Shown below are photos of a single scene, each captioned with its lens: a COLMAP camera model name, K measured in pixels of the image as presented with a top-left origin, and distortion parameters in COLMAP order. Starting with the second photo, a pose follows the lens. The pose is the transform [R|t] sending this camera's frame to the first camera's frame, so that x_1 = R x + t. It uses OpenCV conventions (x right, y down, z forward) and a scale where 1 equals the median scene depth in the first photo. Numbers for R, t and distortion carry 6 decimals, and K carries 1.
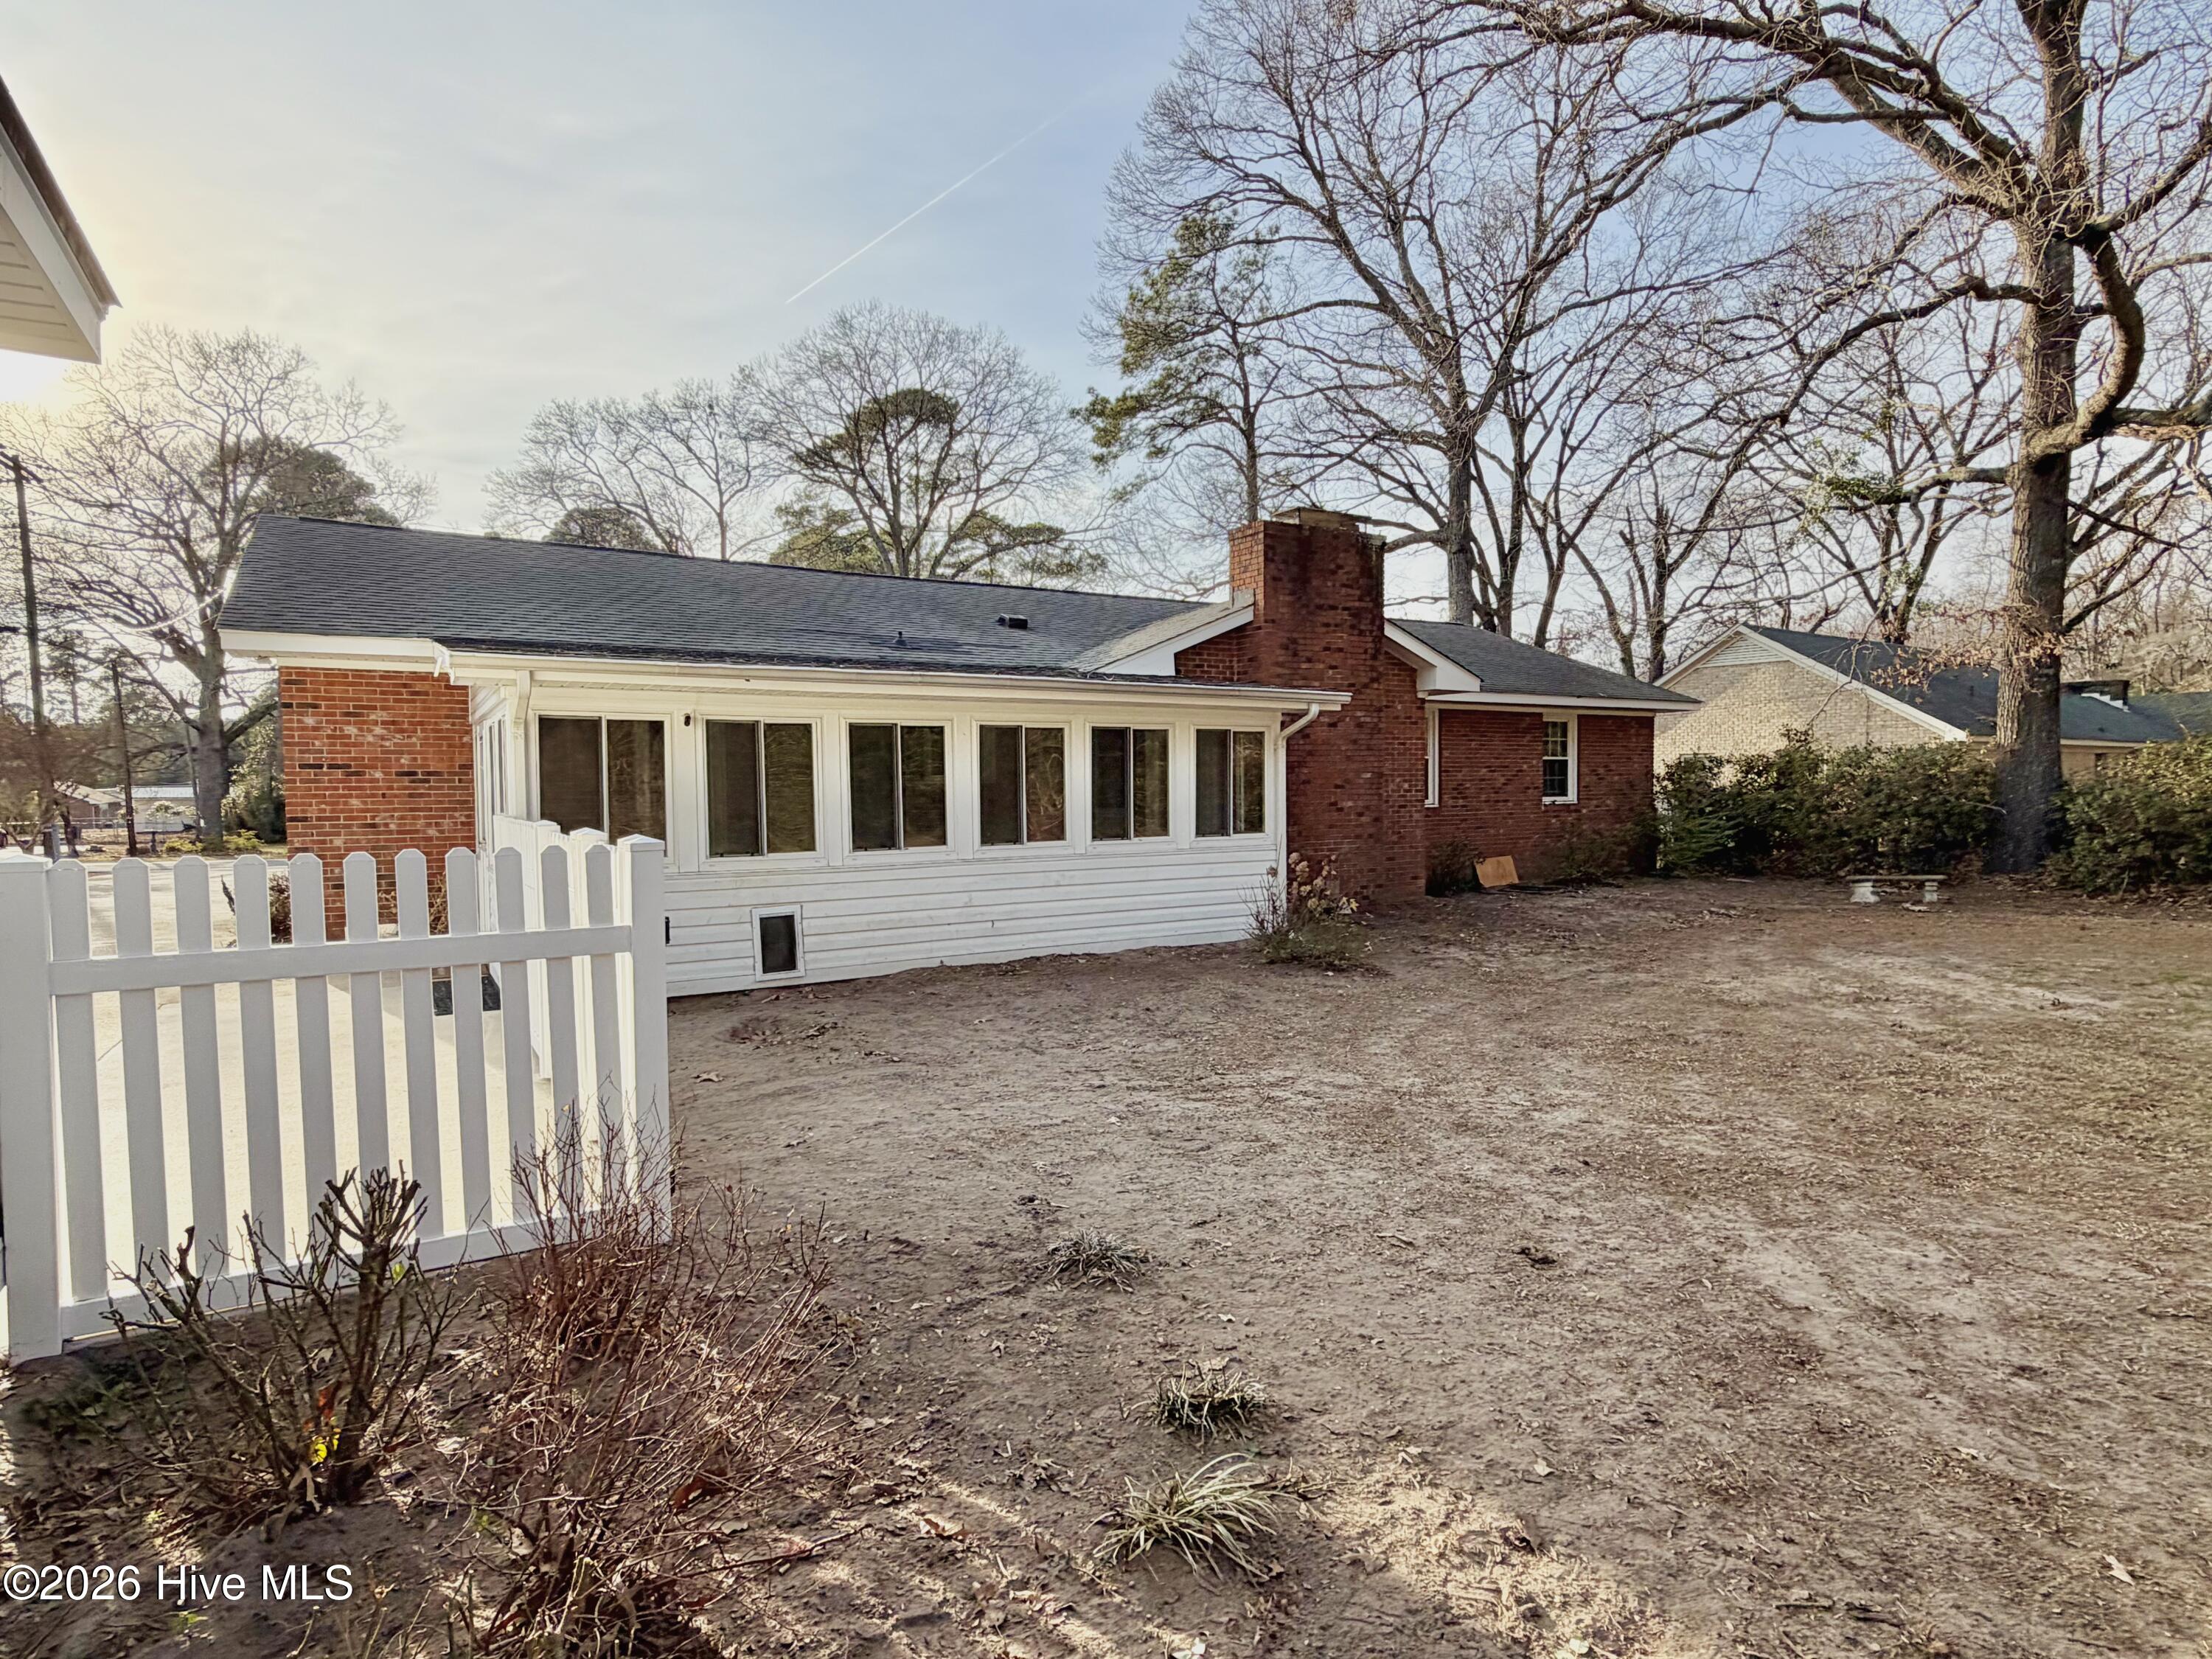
lens RADIAL K [[1157.9, 0, 1108.1], [0, 1157.9, 833.5], [0, 0, 1]] dist [-0.000701, -0.000029]
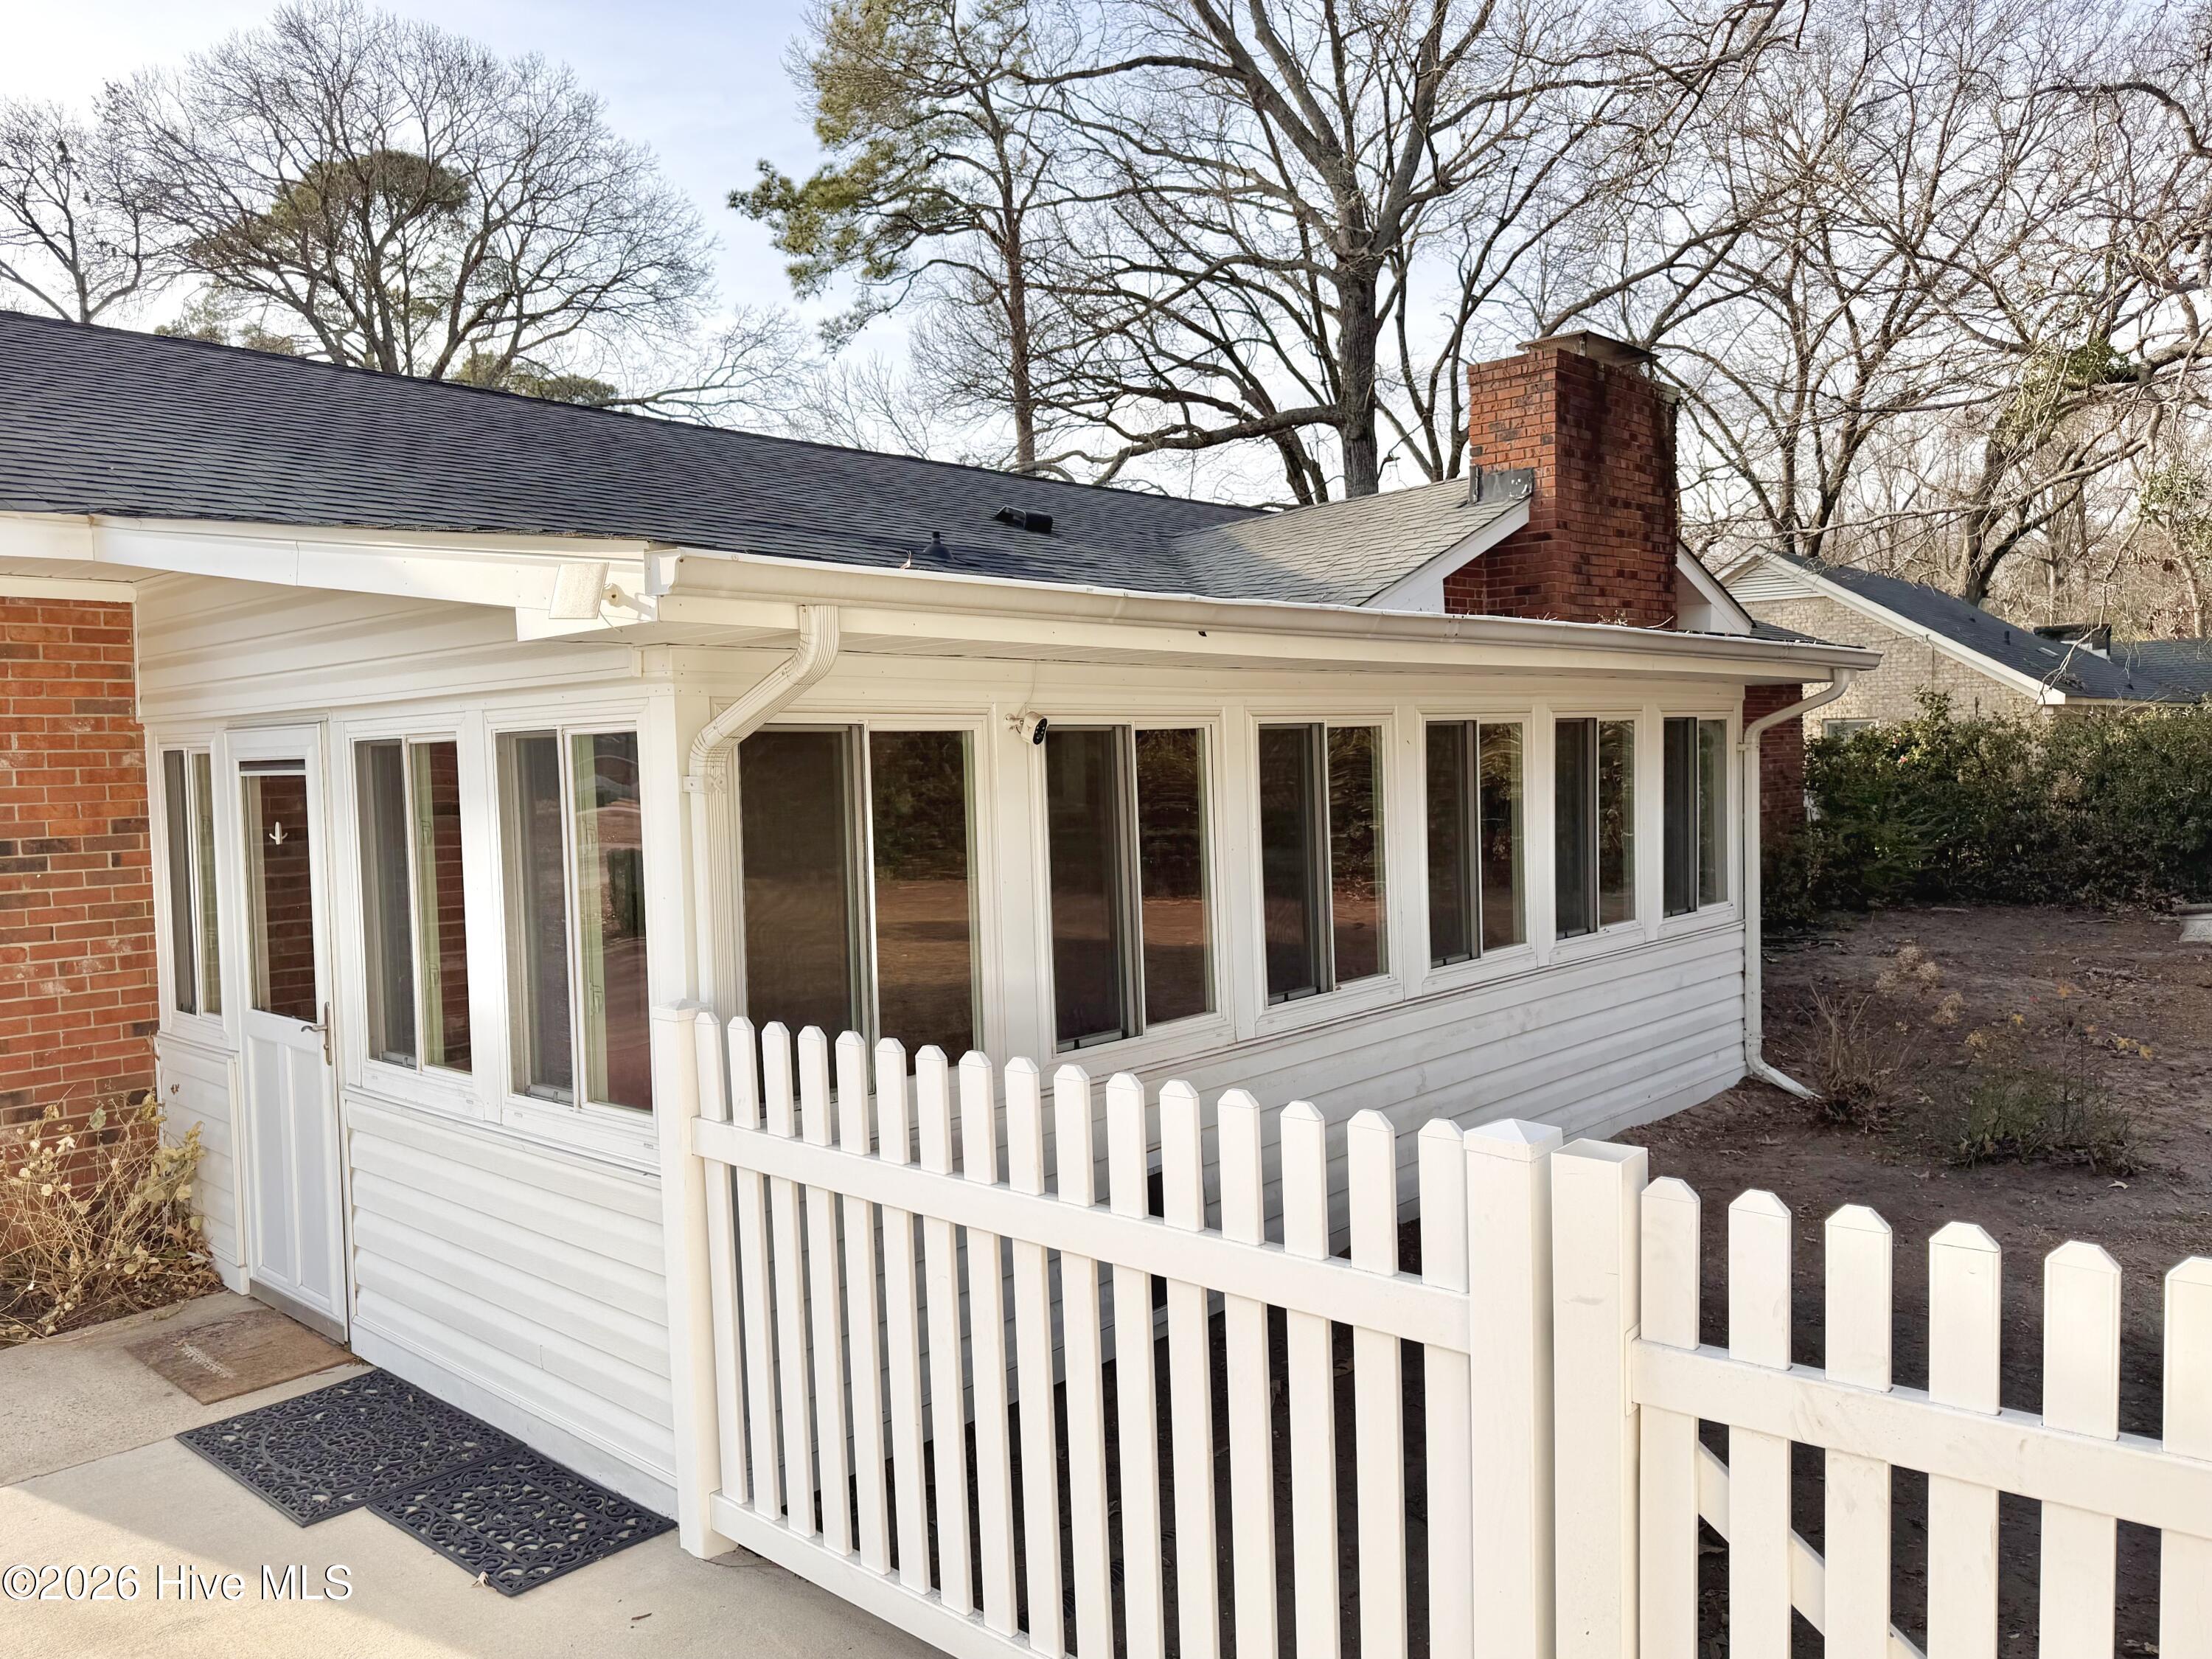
lens RADIAL K [[1604.0, 0, 1110.1], [0, 1604.0, 835.4], [0, 0, 1]] dist [0.062521, -0.082151]
pose [[0.961168, -0.030454, 0.274278, -0.186530], [0.029470, 0.999536, 0.007707, -0.023981], [-0.274386, 0.000676, 0.961619, 0.168838]]
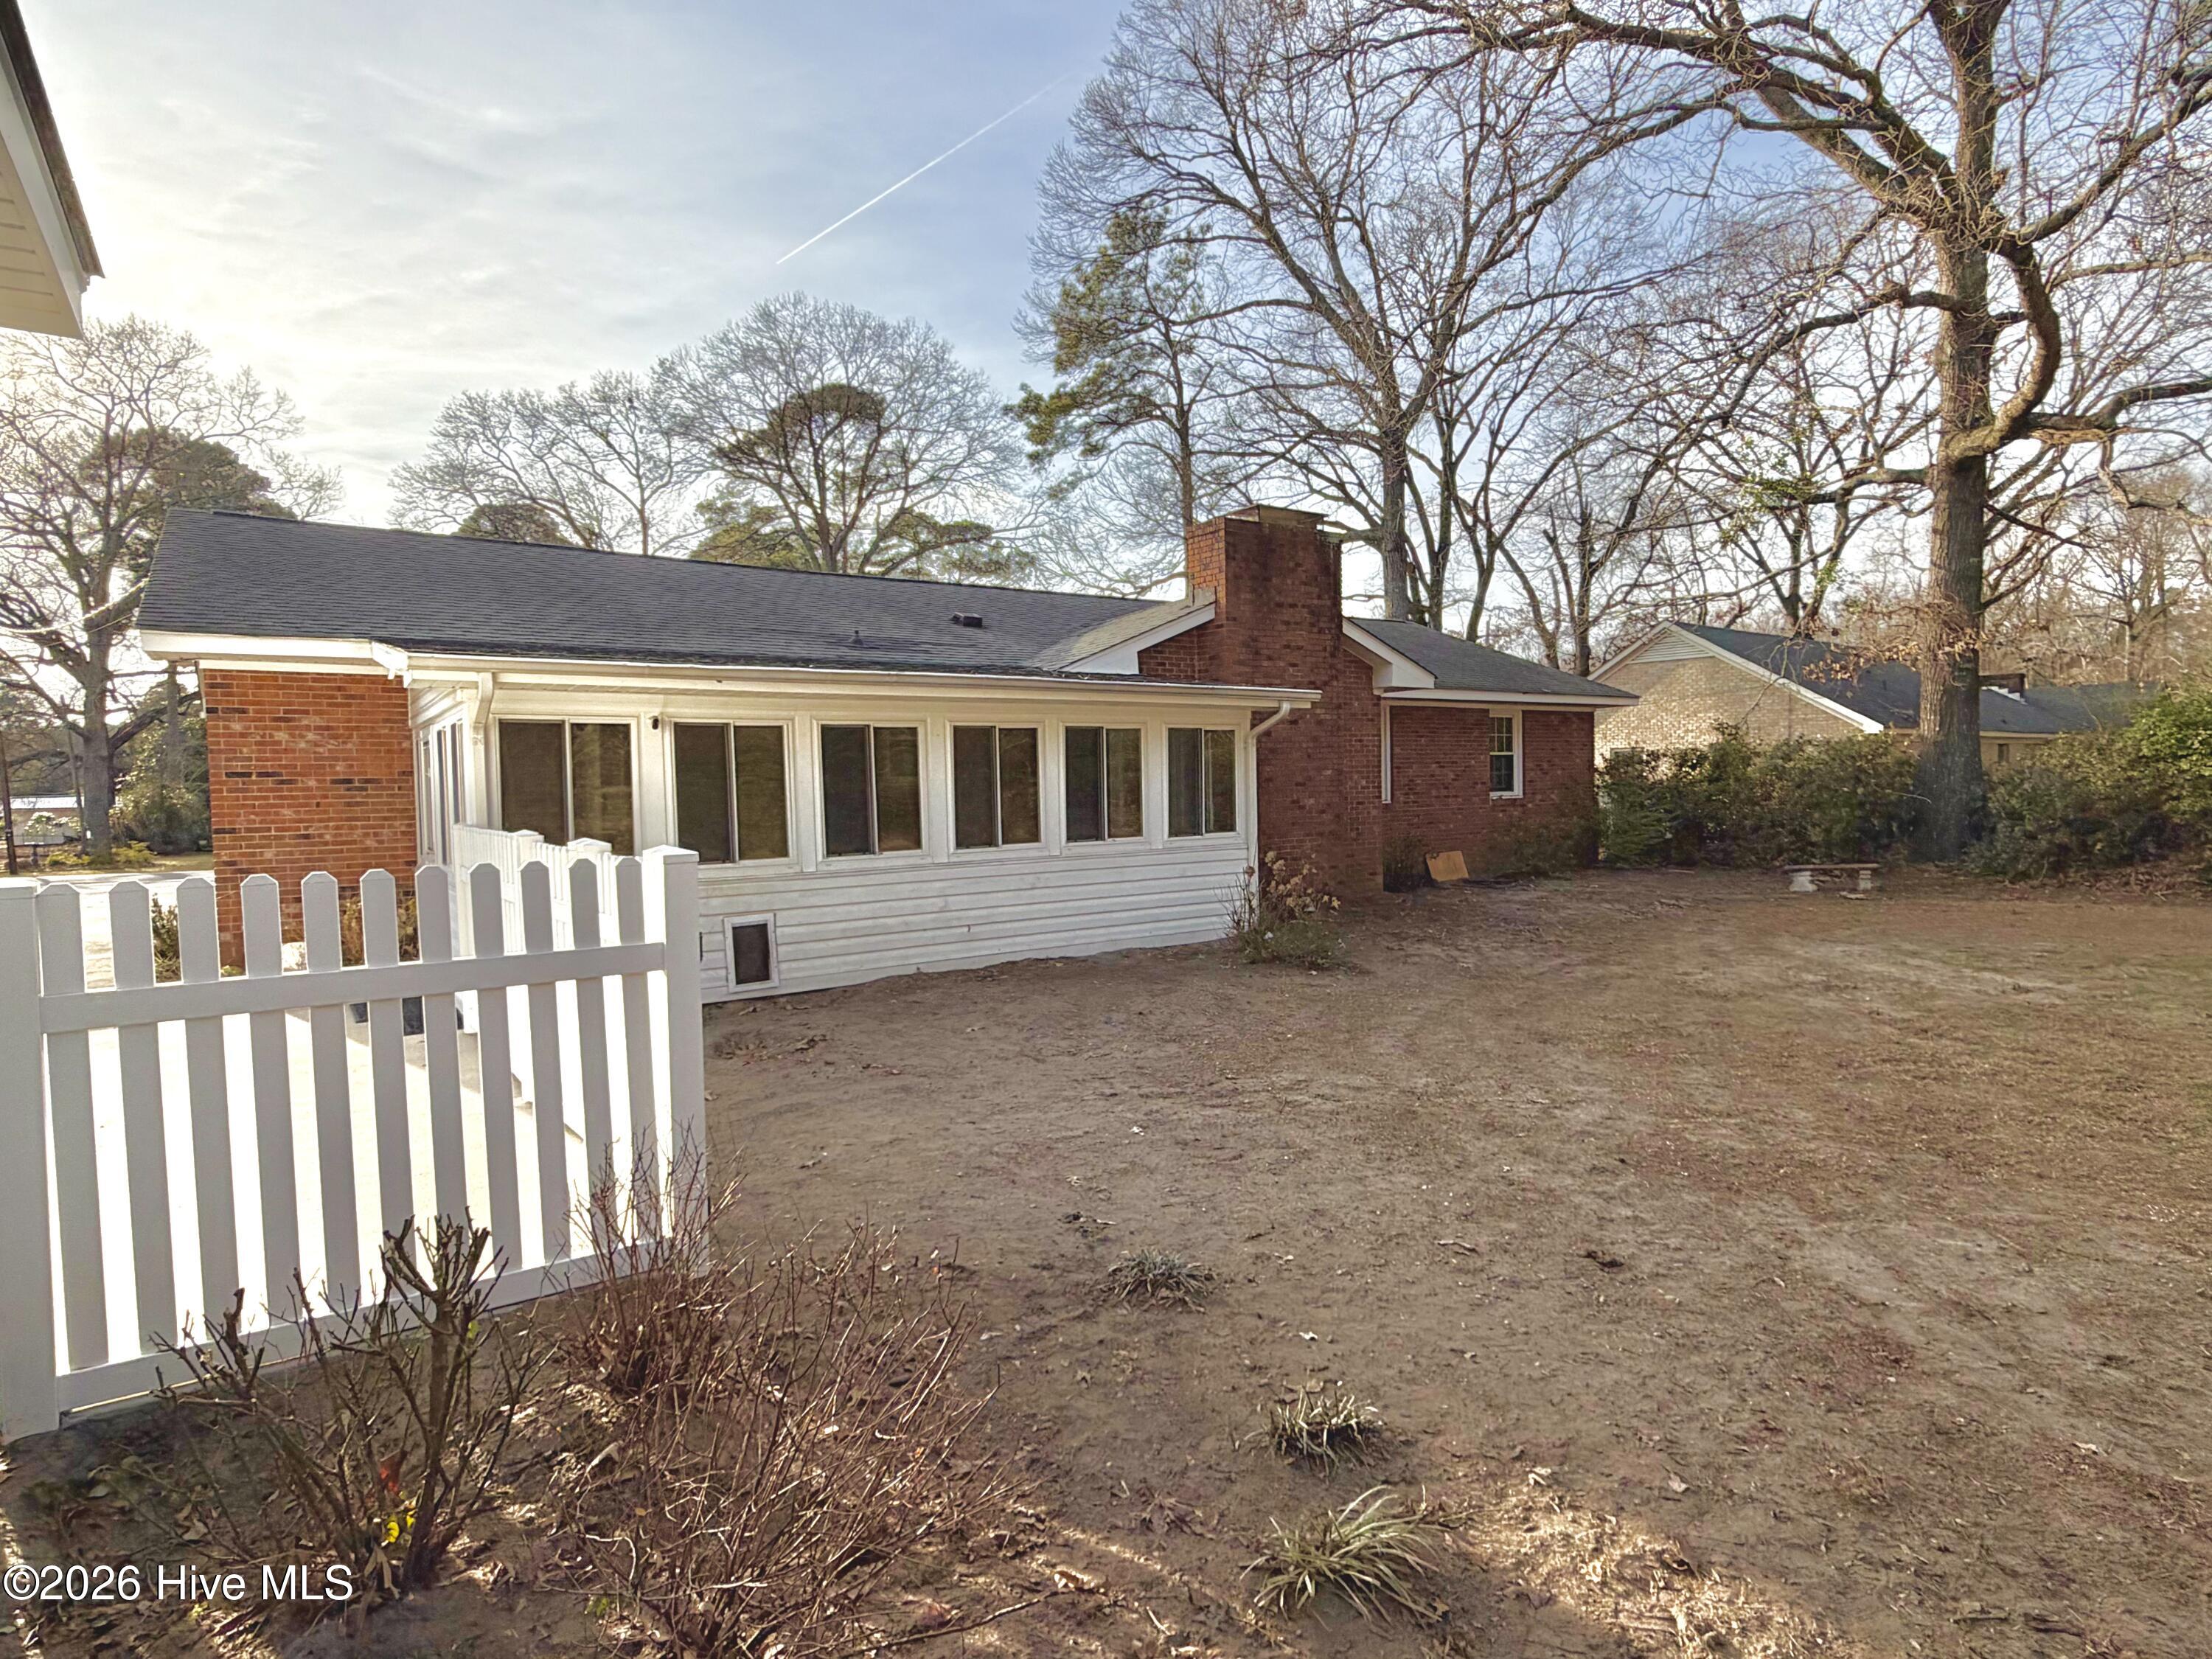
lens RADIAL K [[1161.4, 0, 1106.0], [0, 1161.4, 829.5], [0, 0, 1]] dist [-0.000536, -0.000513]
pose [[0.998146, -0.013083, 0.059445, -0.018292], [0.013230, 0.999910, -0.002079, -0.000937], [-0.059413, 0.002861, 0.998229, 0.005821]]
